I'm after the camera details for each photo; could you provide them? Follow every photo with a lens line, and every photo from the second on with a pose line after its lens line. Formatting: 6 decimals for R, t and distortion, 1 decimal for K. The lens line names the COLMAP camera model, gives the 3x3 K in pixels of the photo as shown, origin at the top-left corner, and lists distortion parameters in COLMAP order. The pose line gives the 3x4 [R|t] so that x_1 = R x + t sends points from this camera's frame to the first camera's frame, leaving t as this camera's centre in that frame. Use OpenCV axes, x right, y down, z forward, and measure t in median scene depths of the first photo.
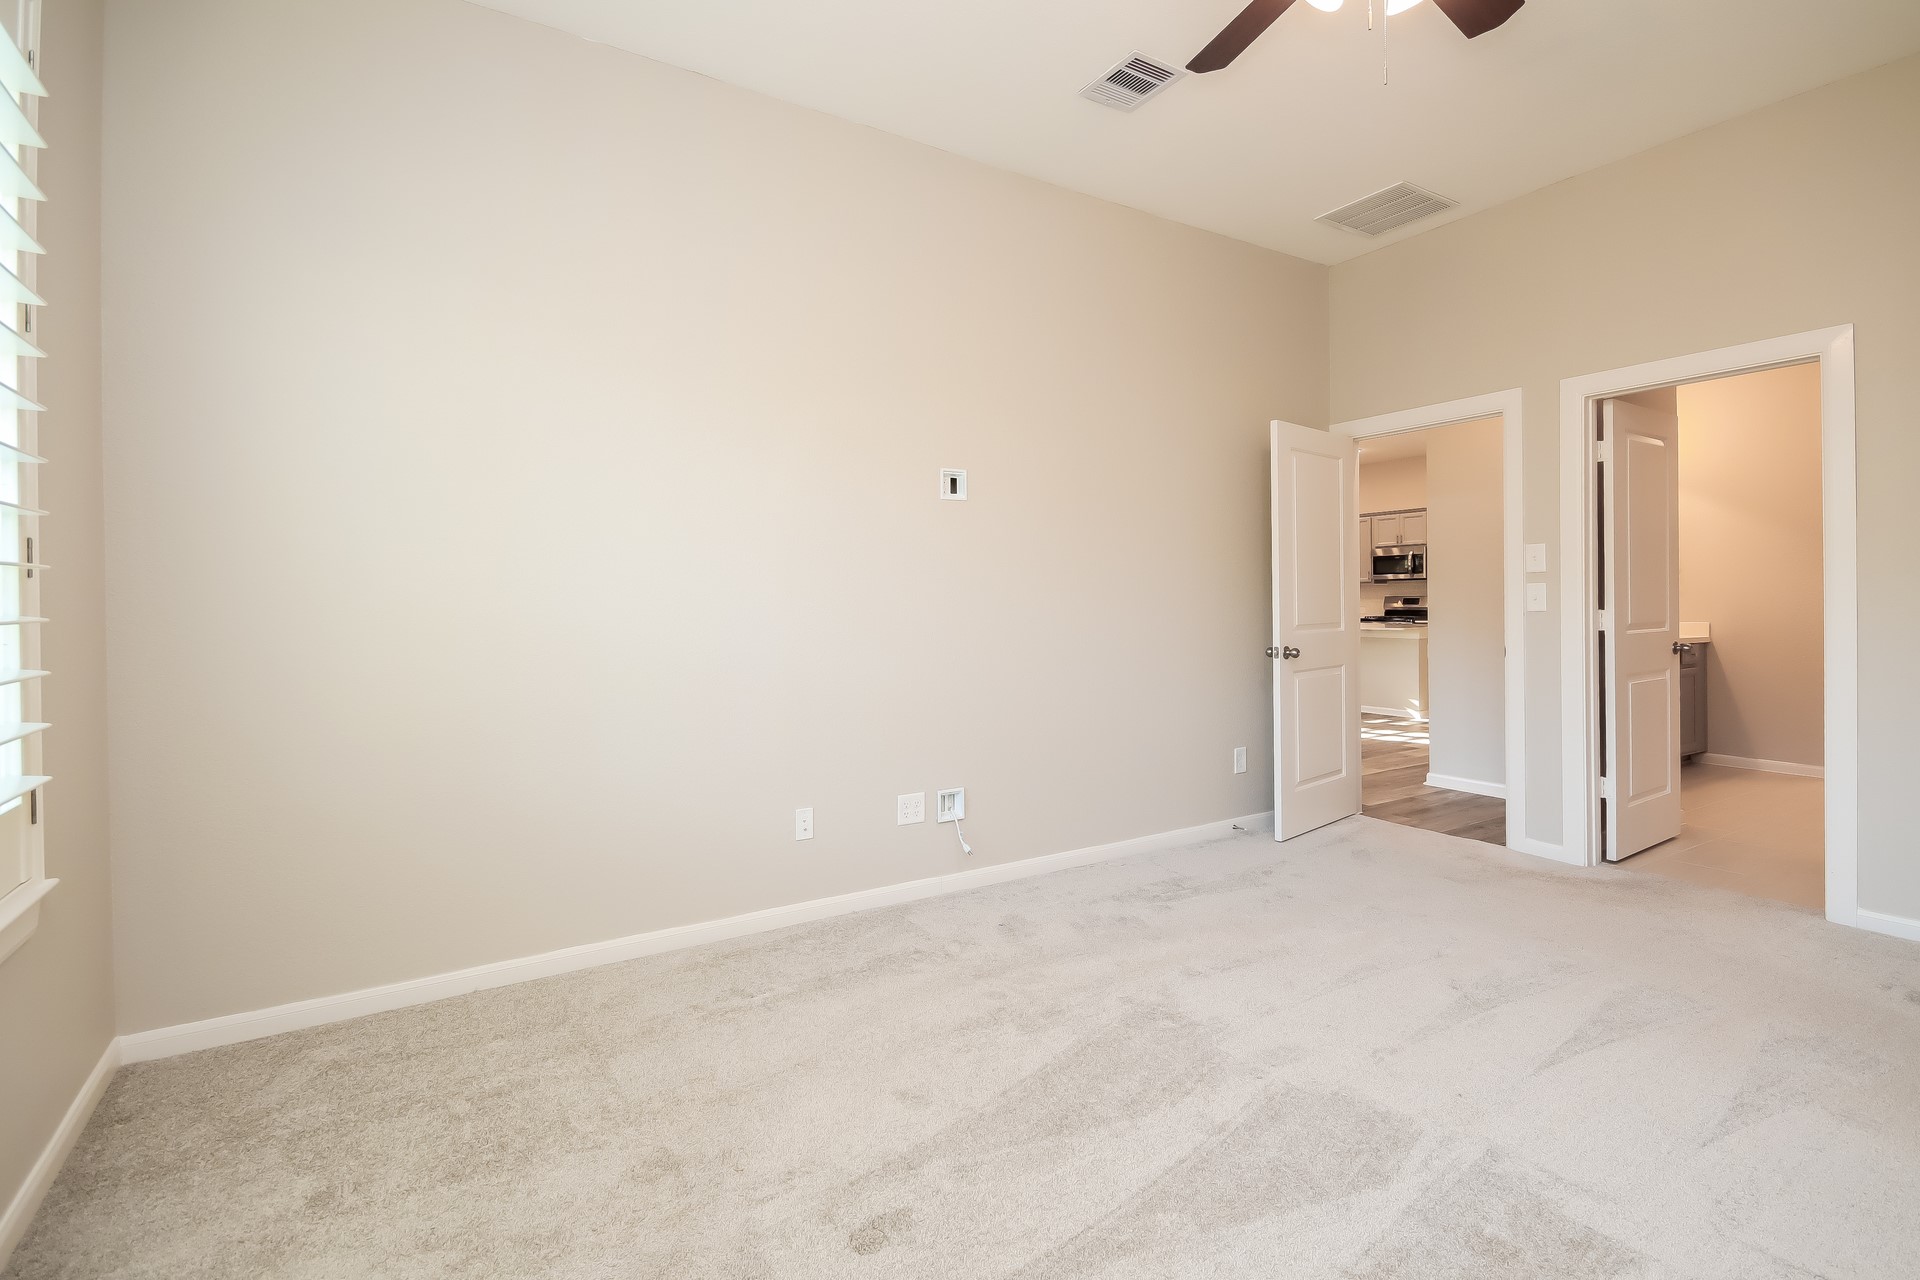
lens RADIAL K [[903.5, 0, 961.8], [0, 903.5, 607.4], [0, 0, 1]] dist [0.003620, -0.005653]
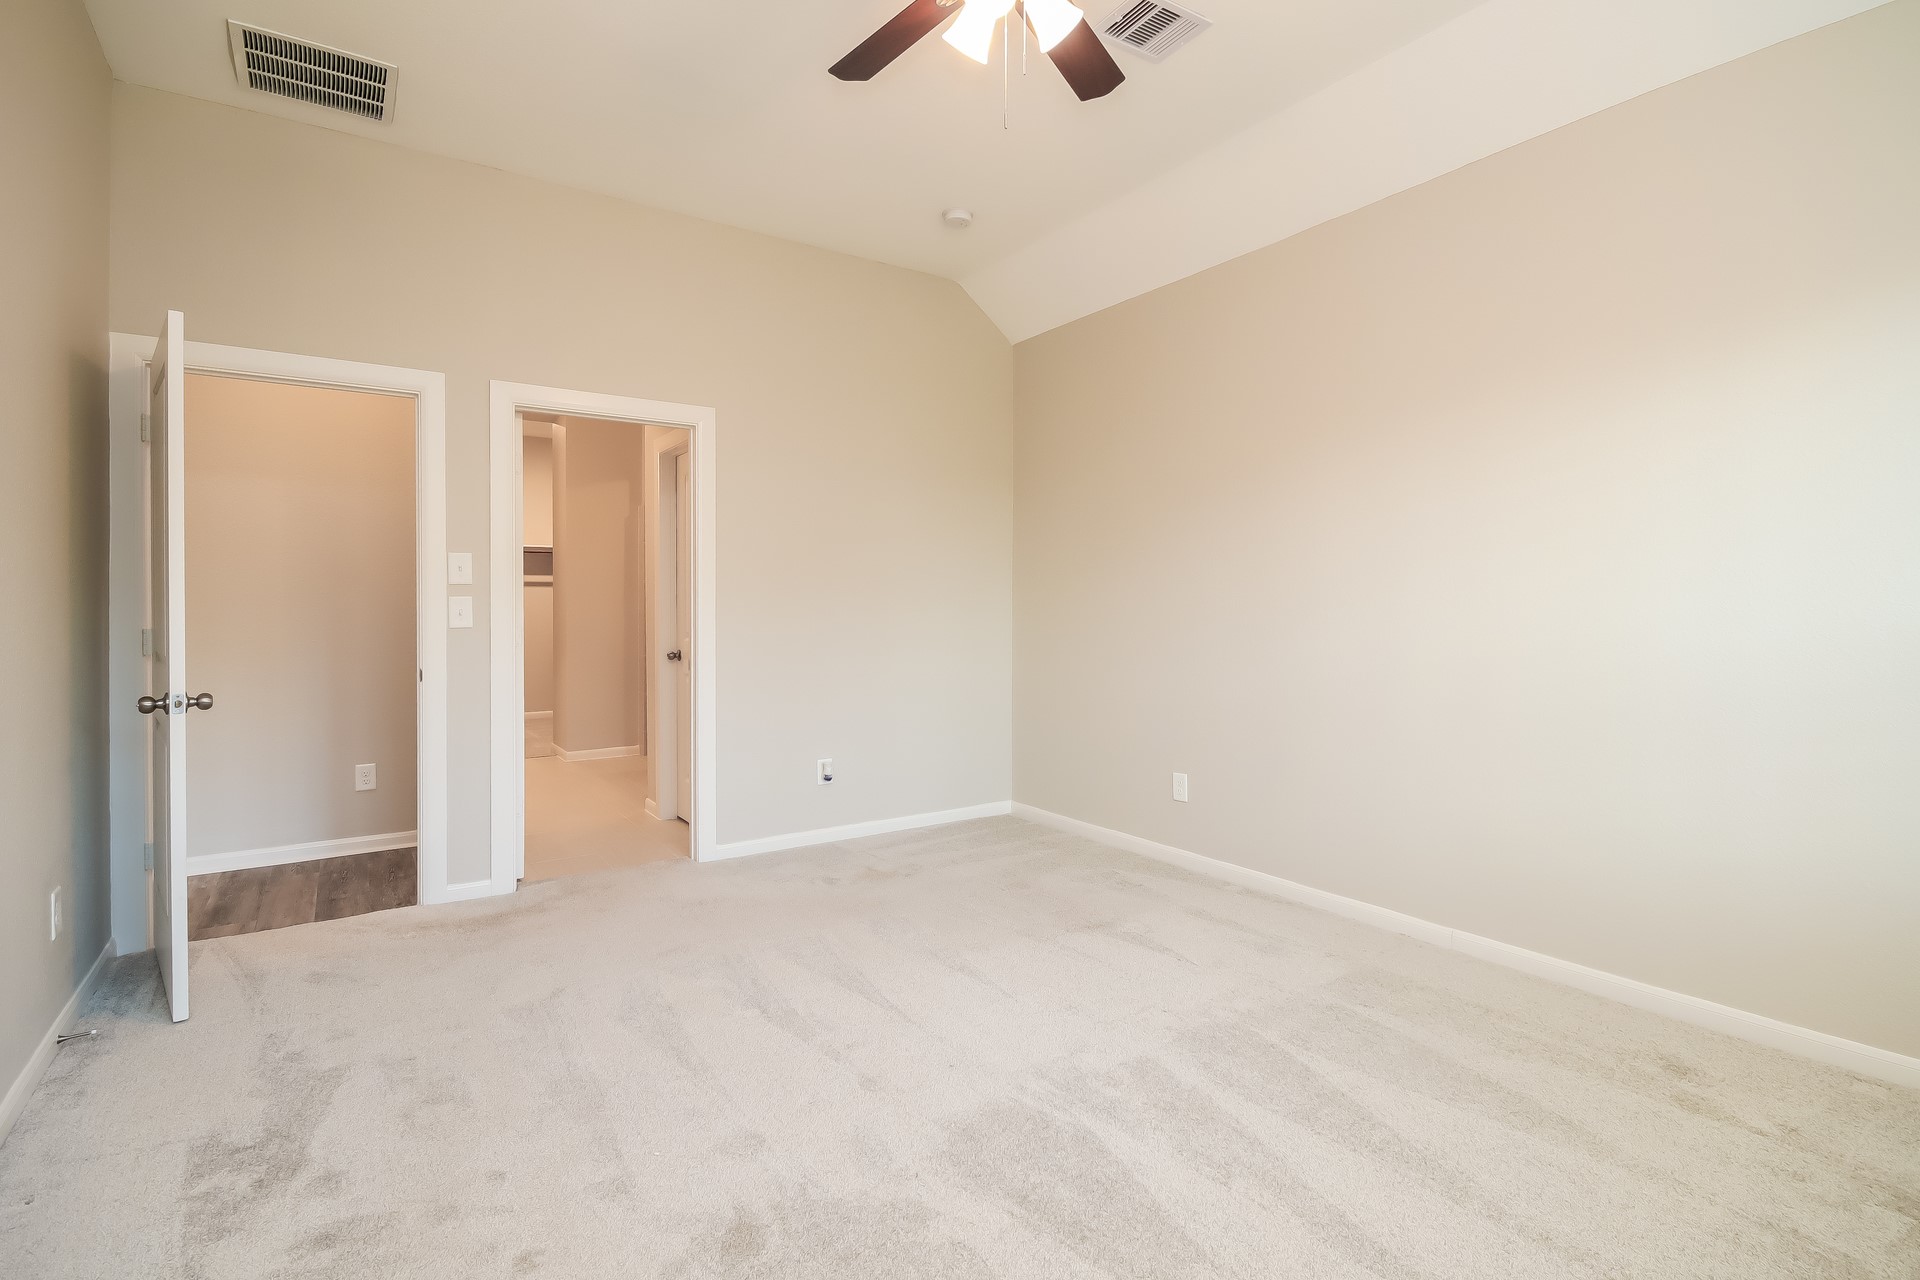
lens RADIAL K [[903.5, 0, 961.8], [0, 903.5, 607.4], [0, 0, 1]] dist [0.003620, -0.005653]
pose [[-0.051295, 0.010434, 0.998629, -0.295497], [0.011324, 0.999887, -0.009866, -0.001263], [-0.998619, 0.010802, -0.051408, 0.564288]]
